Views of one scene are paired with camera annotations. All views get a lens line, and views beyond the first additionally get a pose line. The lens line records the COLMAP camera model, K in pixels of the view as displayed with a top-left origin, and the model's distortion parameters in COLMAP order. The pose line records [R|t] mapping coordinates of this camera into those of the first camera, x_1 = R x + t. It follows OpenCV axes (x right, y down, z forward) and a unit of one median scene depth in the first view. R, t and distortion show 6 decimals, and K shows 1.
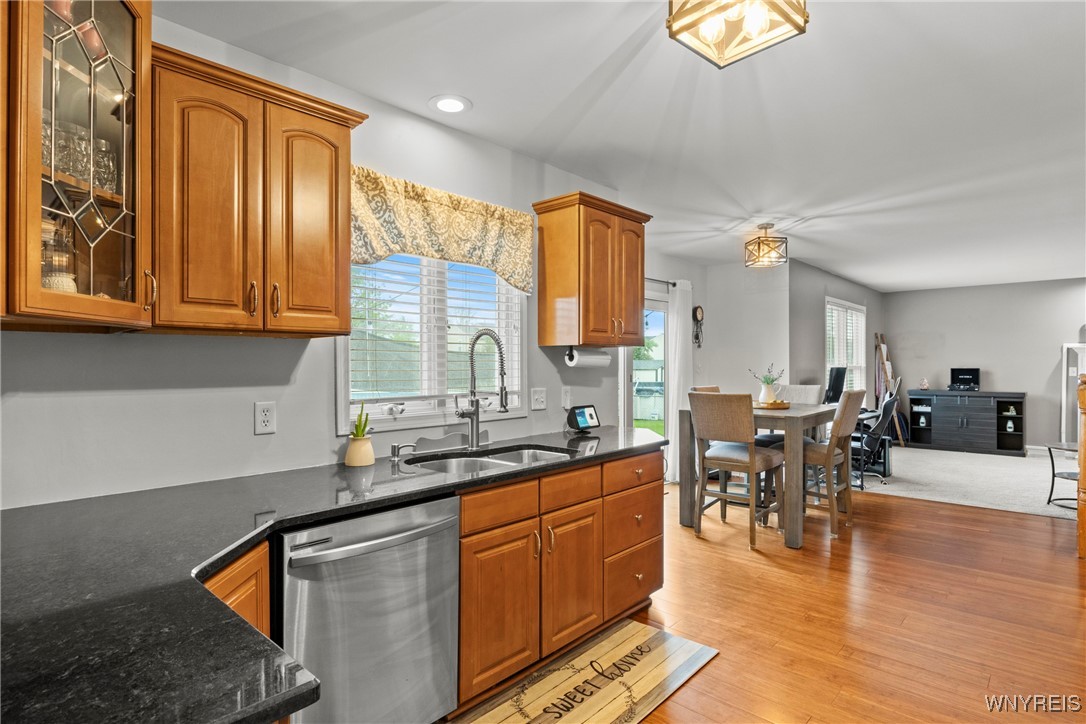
lens RADIAL K [[565.1, 0, 543.0], [0, 565.1, 362.0], [0, 0, 1]] dist [-0.008133, 0.000530]
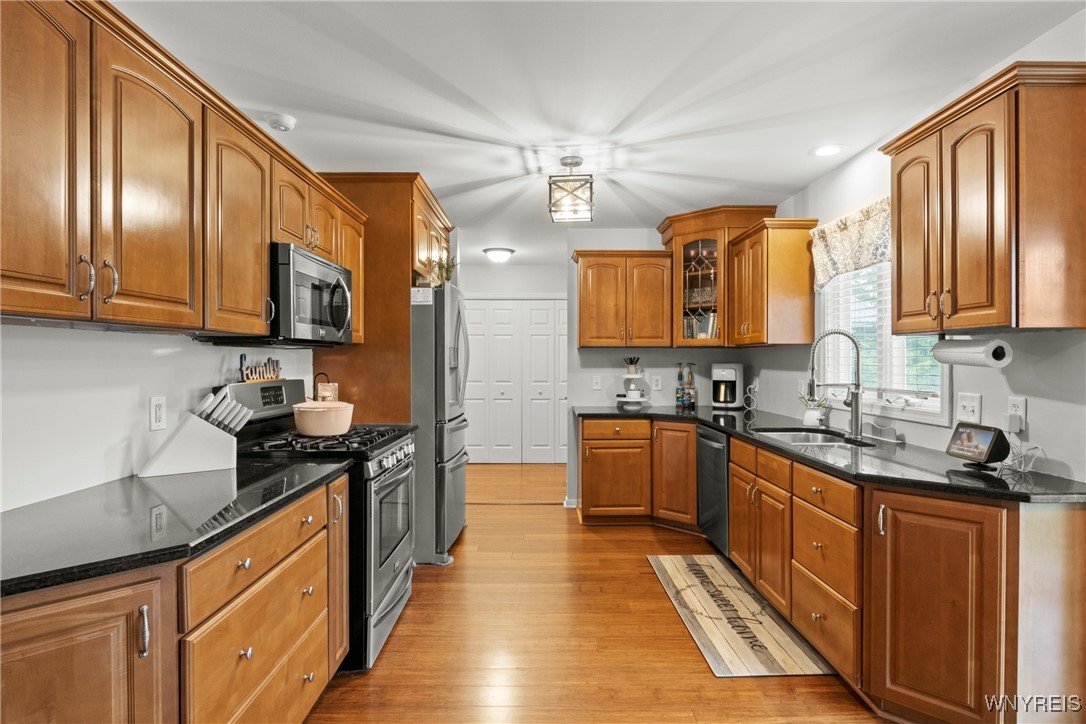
lens RADIAL K [[565.1, 0, 543.0], [0, 565.1, 362.0], [0, 0, 1]] dist [-0.008133, 0.000530]
pose [[-0.730173, 0.007541, -0.683221, 0.370816], [0.005162, 0.999971, 0.005521, -0.000592], [0.683243, 0.000504, -0.730191, 0.480889]]
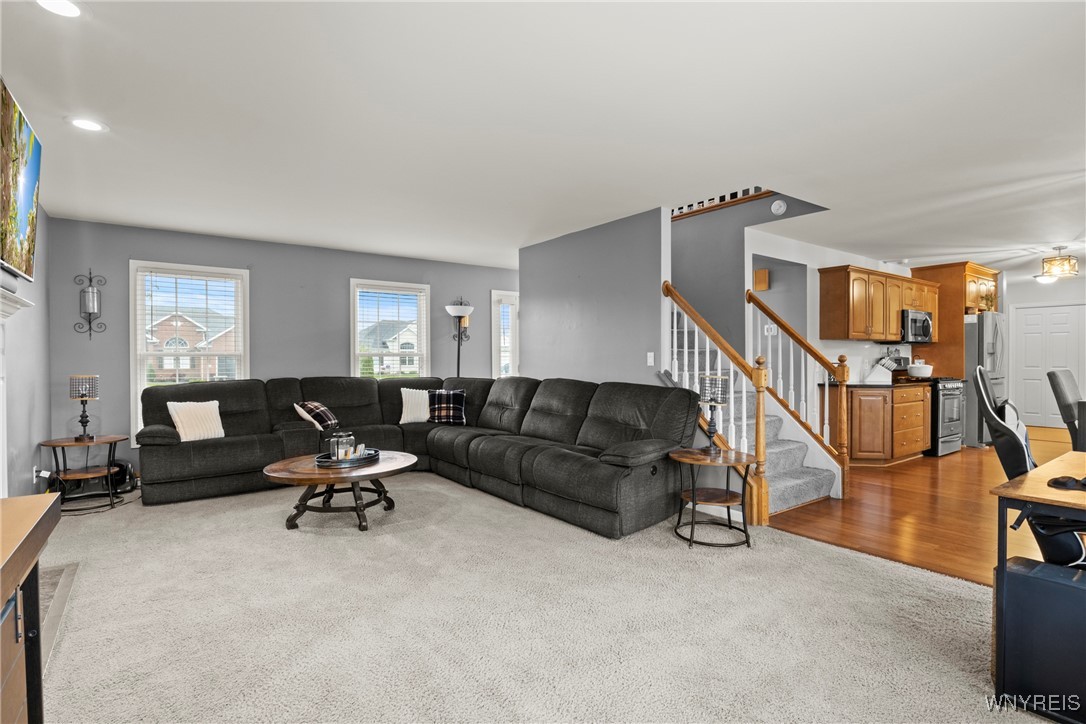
lens RADIAL K [[545.3, 0, 543.0], [0, 545.3, 362.0], [0, 0, 1]] dist [-0.009216, 0.000036]
pose [[-0.982286, 0.004188, 0.187342, 0.653285], [0.004957, 0.999981, 0.003636, 0.013389], [-0.187324, 0.004500, -0.982288, 1.083810]]
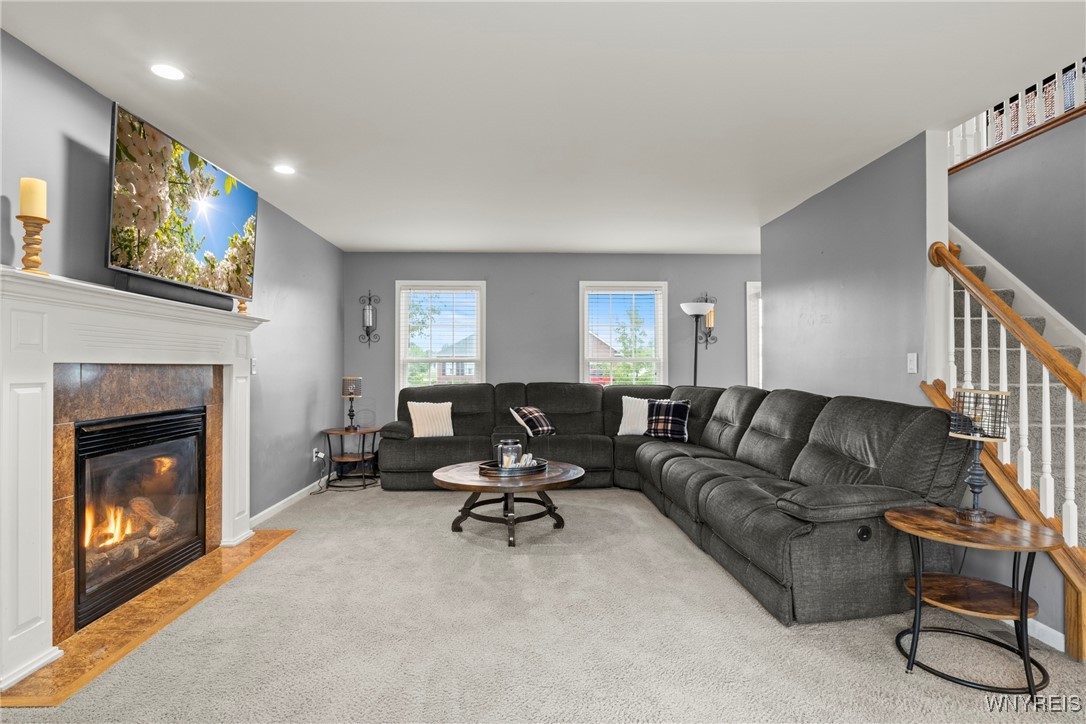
lens RADIAL K [[565.1, 0, 543.0], [0, 565.1, 362.0], [0, 0, 1]] dist [-0.008133, 0.000530]
pose [[-0.701507, 0.010028, 0.712592, 0.531641], [0.001794, 0.999923, -0.012306, 0.017214], [-0.712660, -0.007354, -0.701471, 0.933922]]
